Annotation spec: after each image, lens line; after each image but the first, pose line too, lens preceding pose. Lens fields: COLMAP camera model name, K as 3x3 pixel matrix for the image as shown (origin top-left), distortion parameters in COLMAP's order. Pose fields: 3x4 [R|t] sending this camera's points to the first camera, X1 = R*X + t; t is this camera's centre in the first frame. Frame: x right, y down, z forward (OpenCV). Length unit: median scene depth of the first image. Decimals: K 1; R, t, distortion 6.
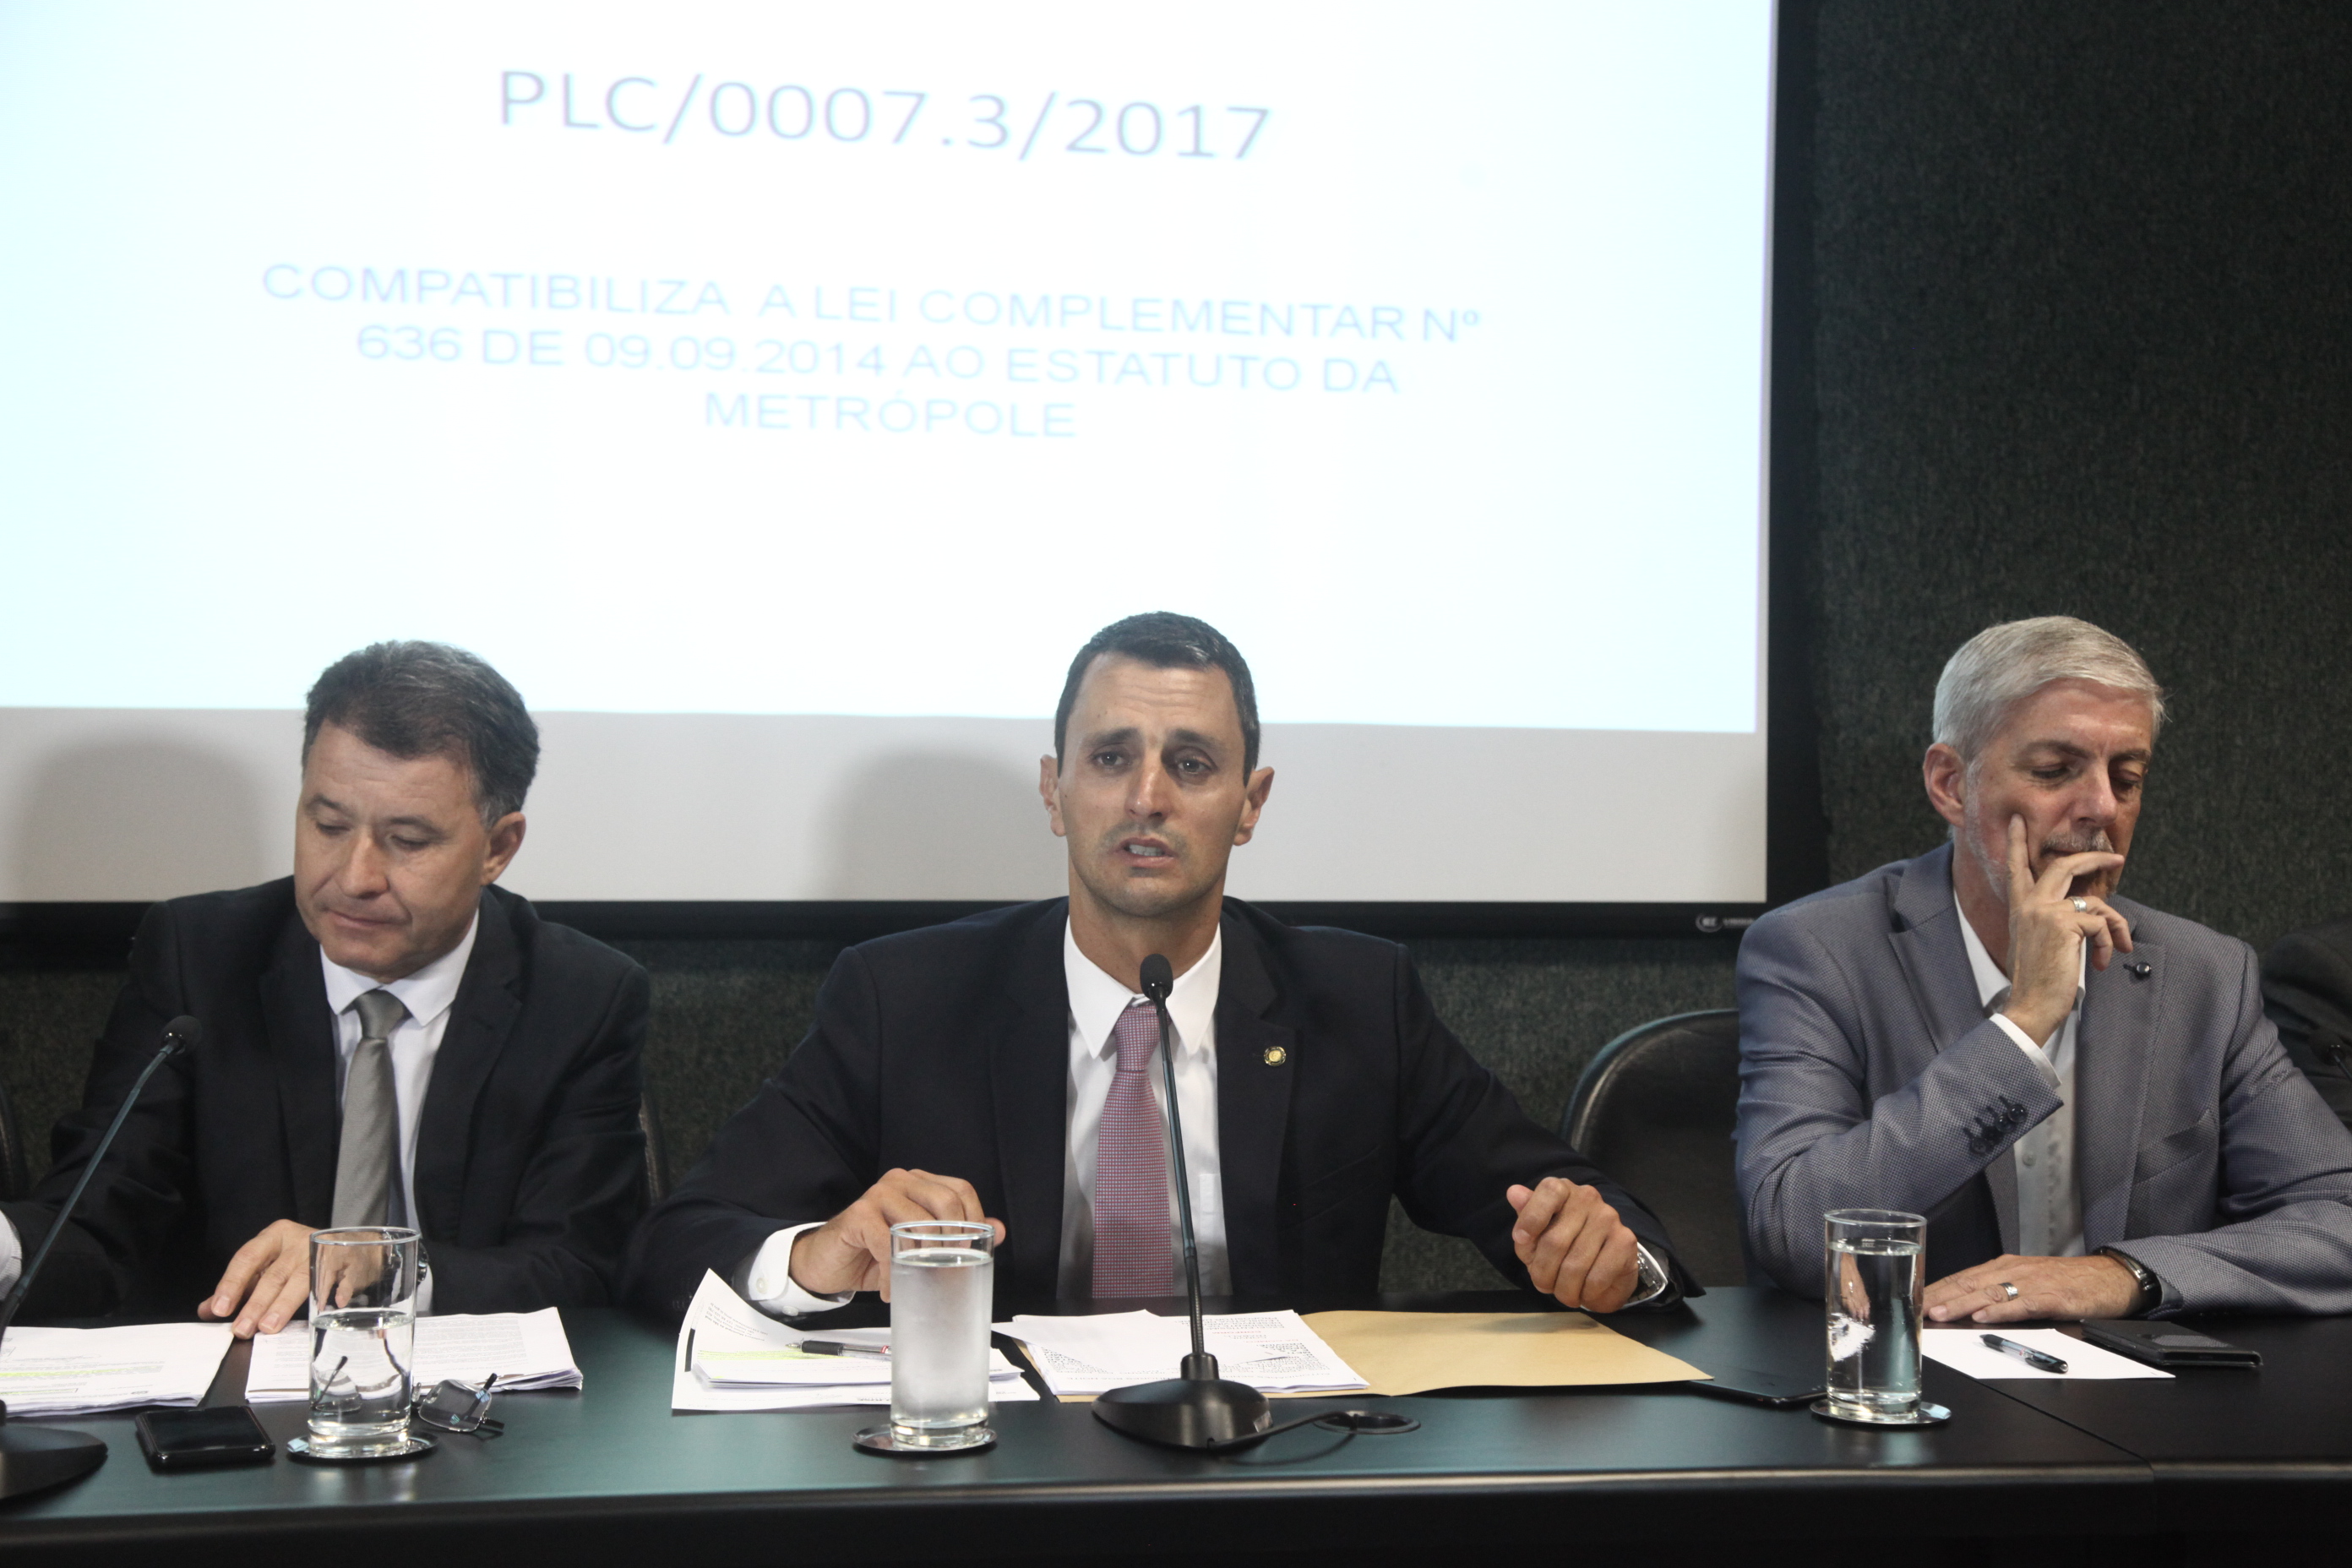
lens RADIAL K [[3650.5, 0, 1155.9], [0, 3650.5, 766.9], [0, 0, 1]] dist [0.198808, 0.000000]
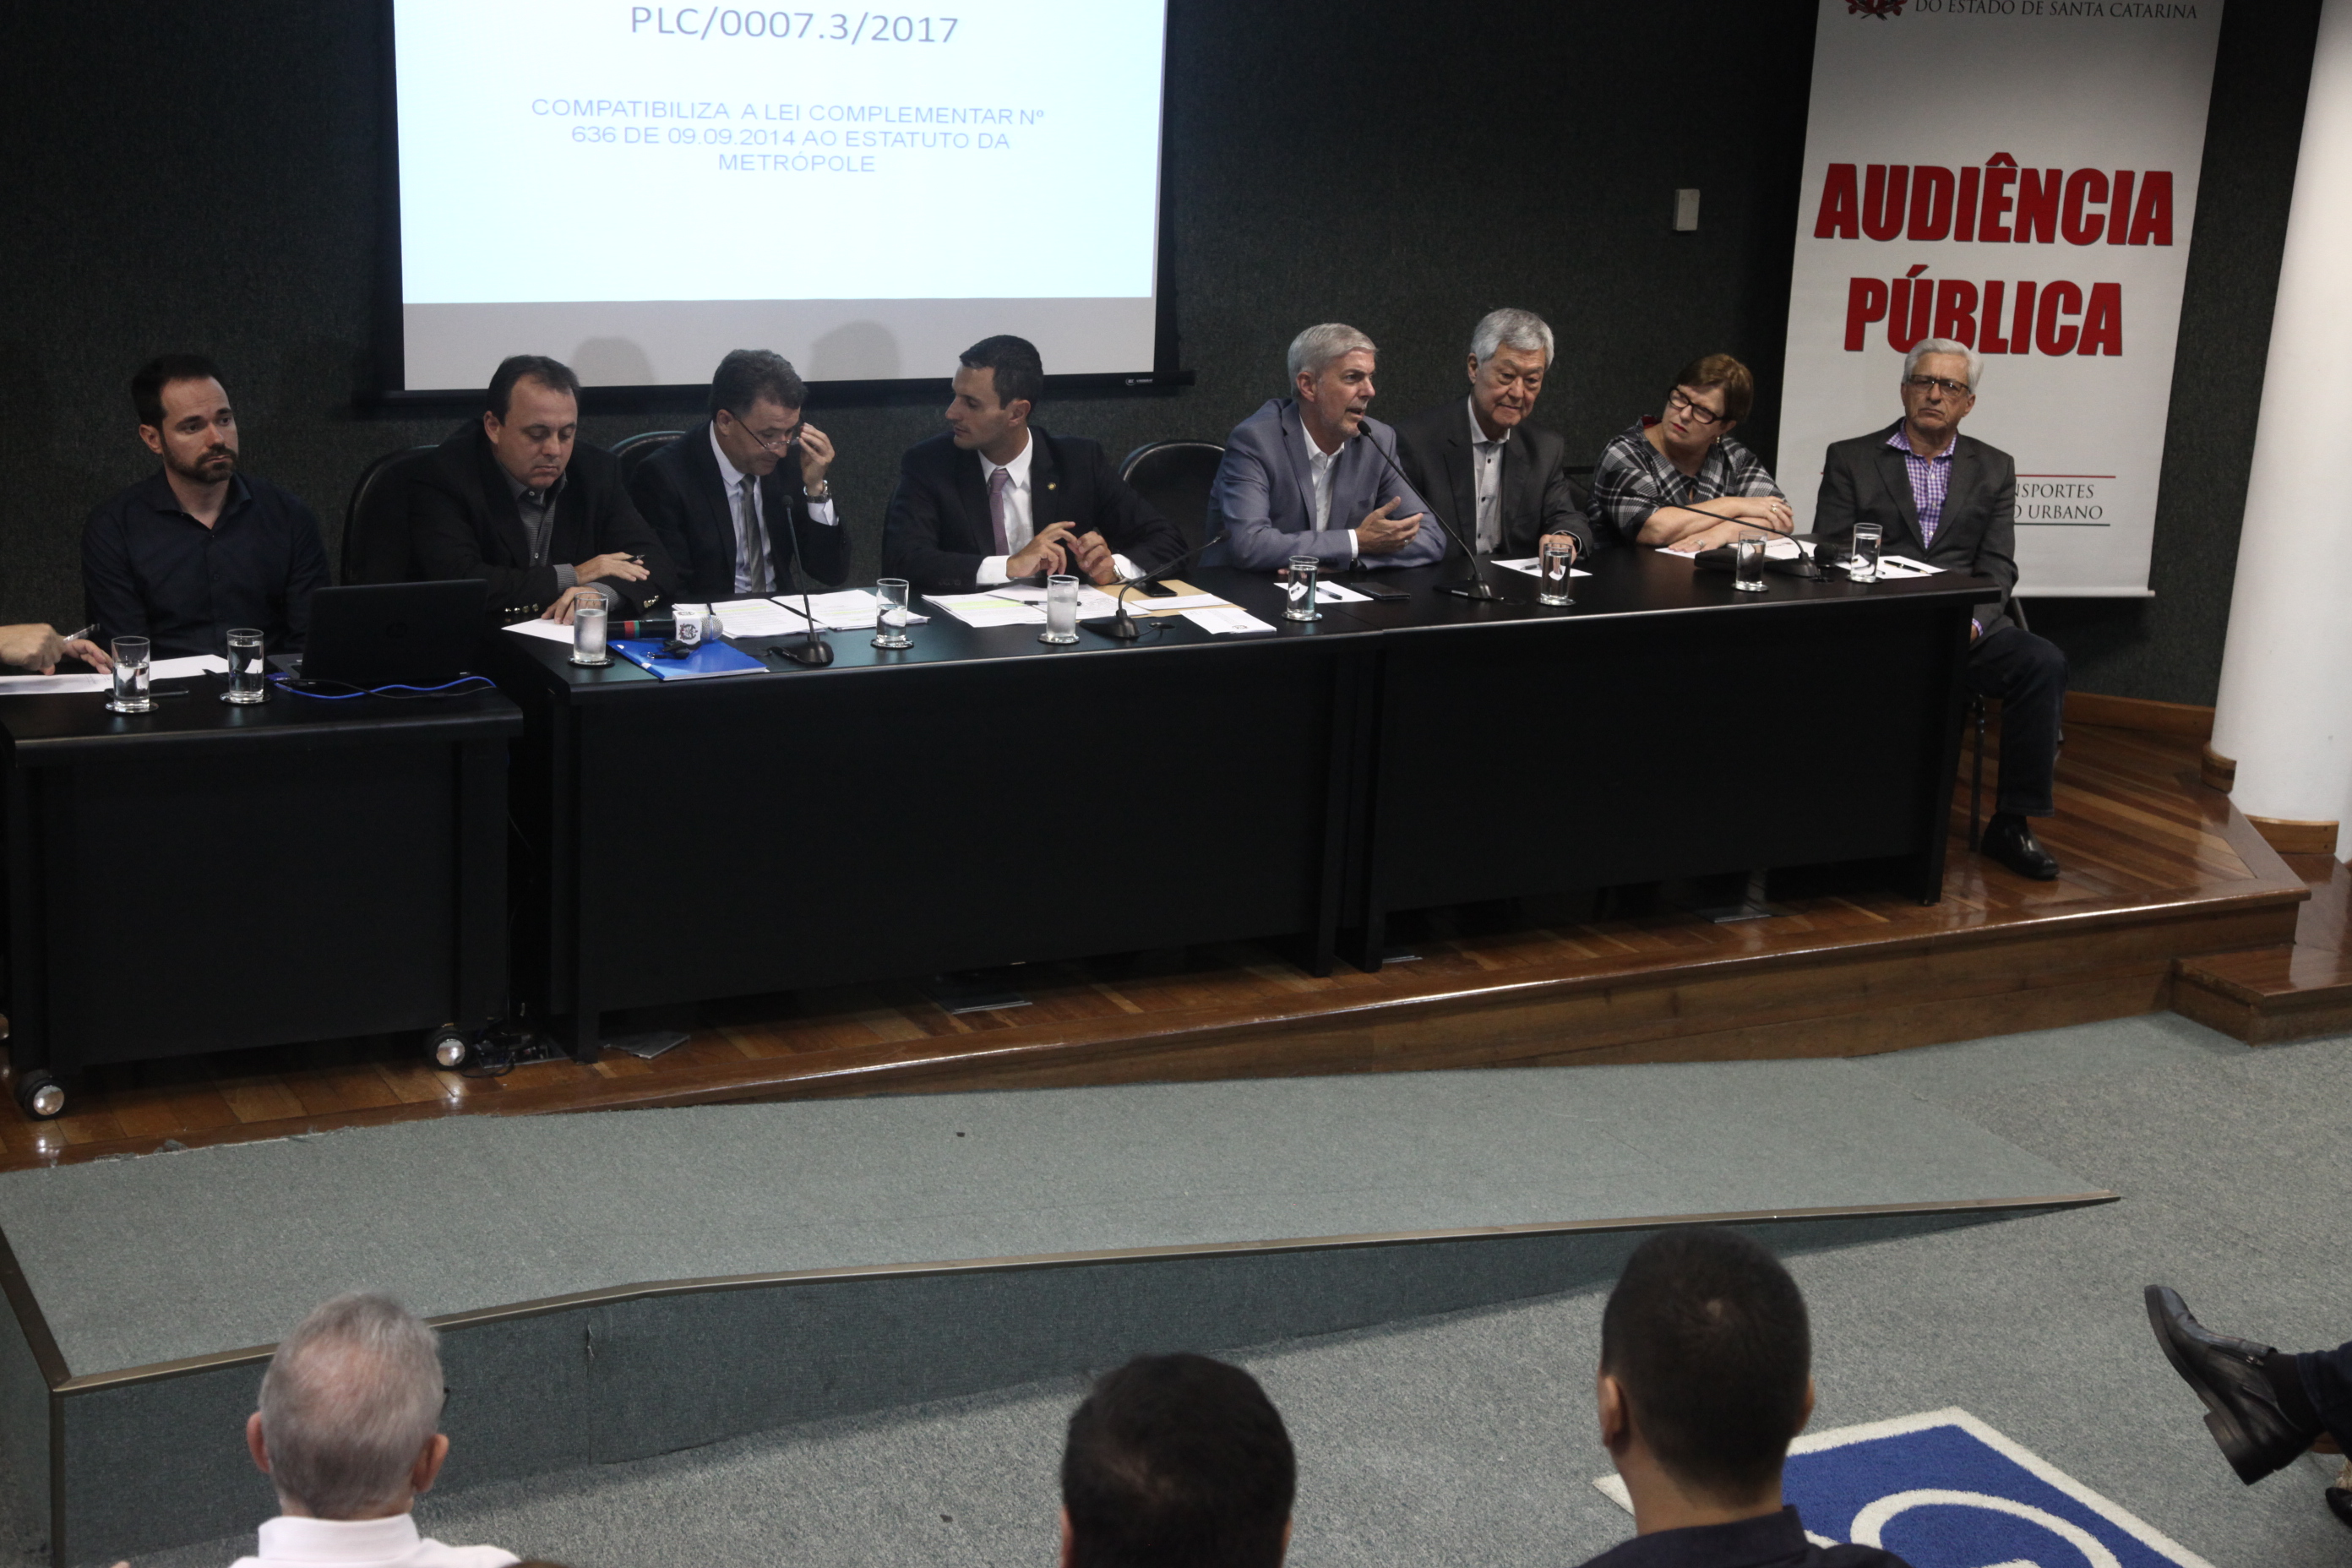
lens RADIAL K [[3323.0, 0, 1160.6], [0, 3323.0, 805.0], [0, 0, 1]] dist [0.166595, 0.000000]
pose [[0.954995, -0.046263, 0.292992, -0.474877], [-0.035990, 0.962393, 0.269268, -0.275693], [-0.294430, -0.267695, 0.917415, -1.039903]]
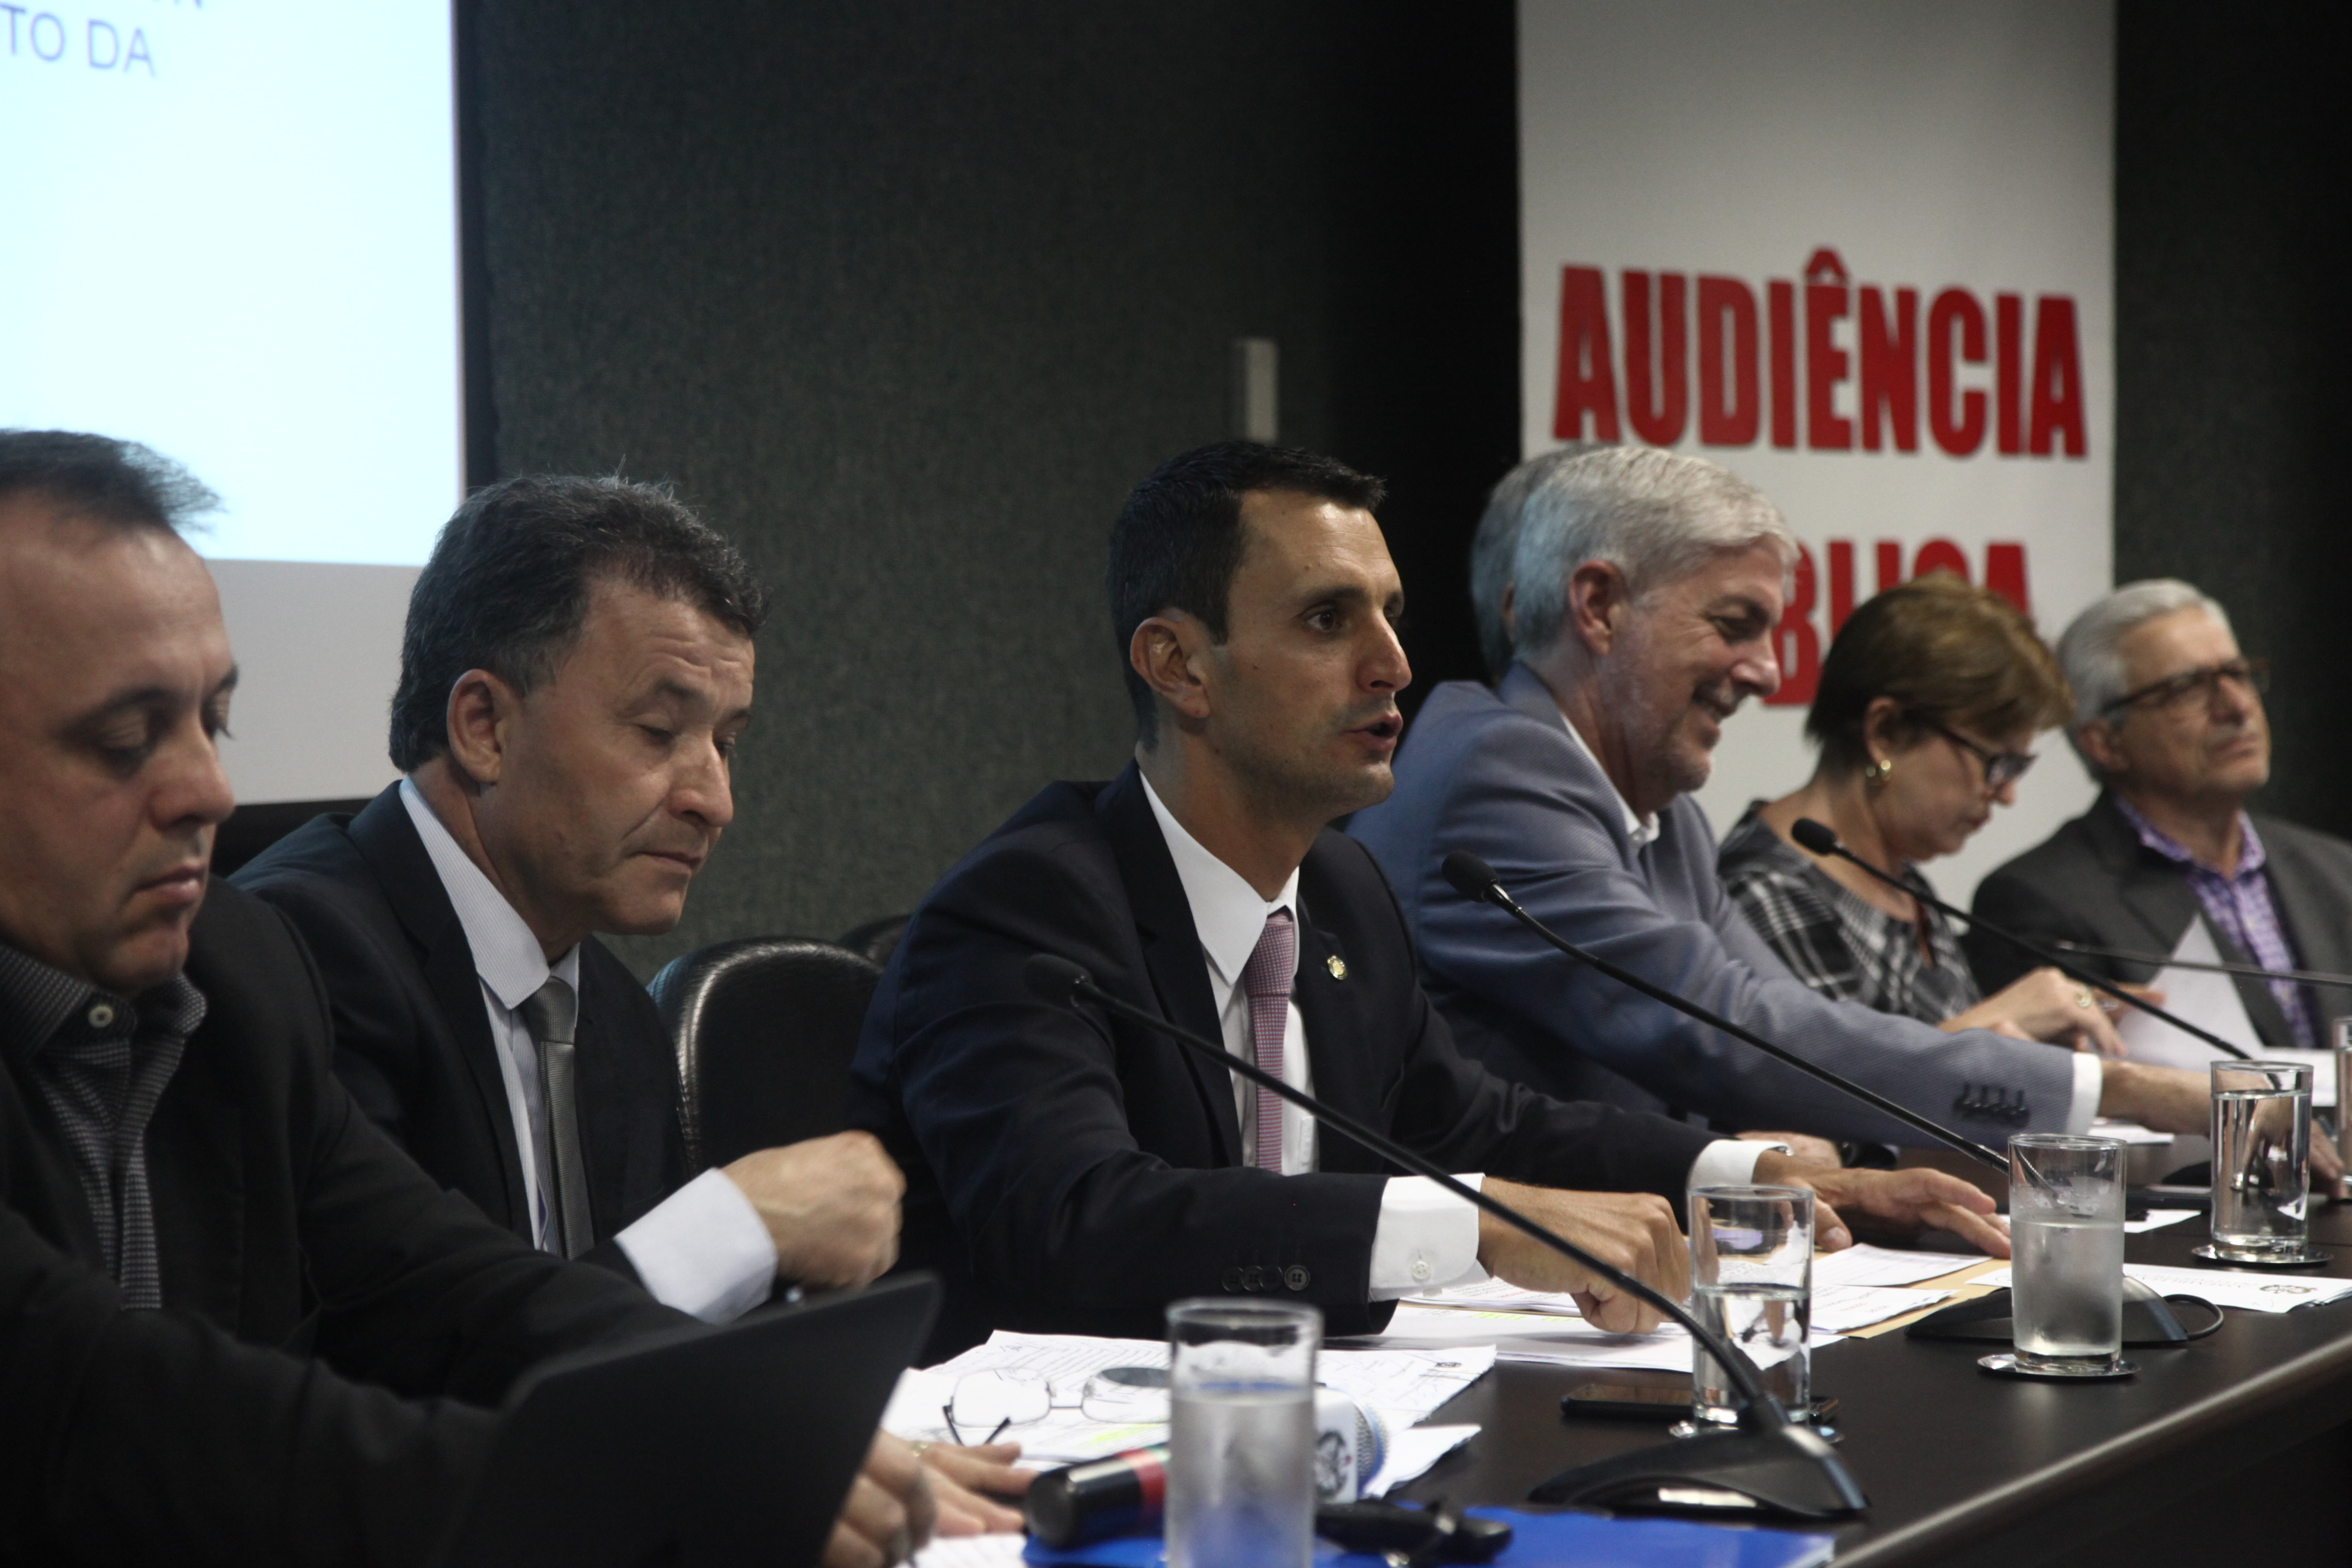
lens RADIAL K [[5639.3, 0, 1084.8], [0, 5639.3, 918.9], [0, 0, 1]] dist [0.415569, 0.000000]
pose [[0.602421, -0.053313, 0.796396, -0.728428], [0.008778, 0.998149, 0.060178, -0.005694], [-0.798130, -0.029262, 0.601774, 0.190648]]
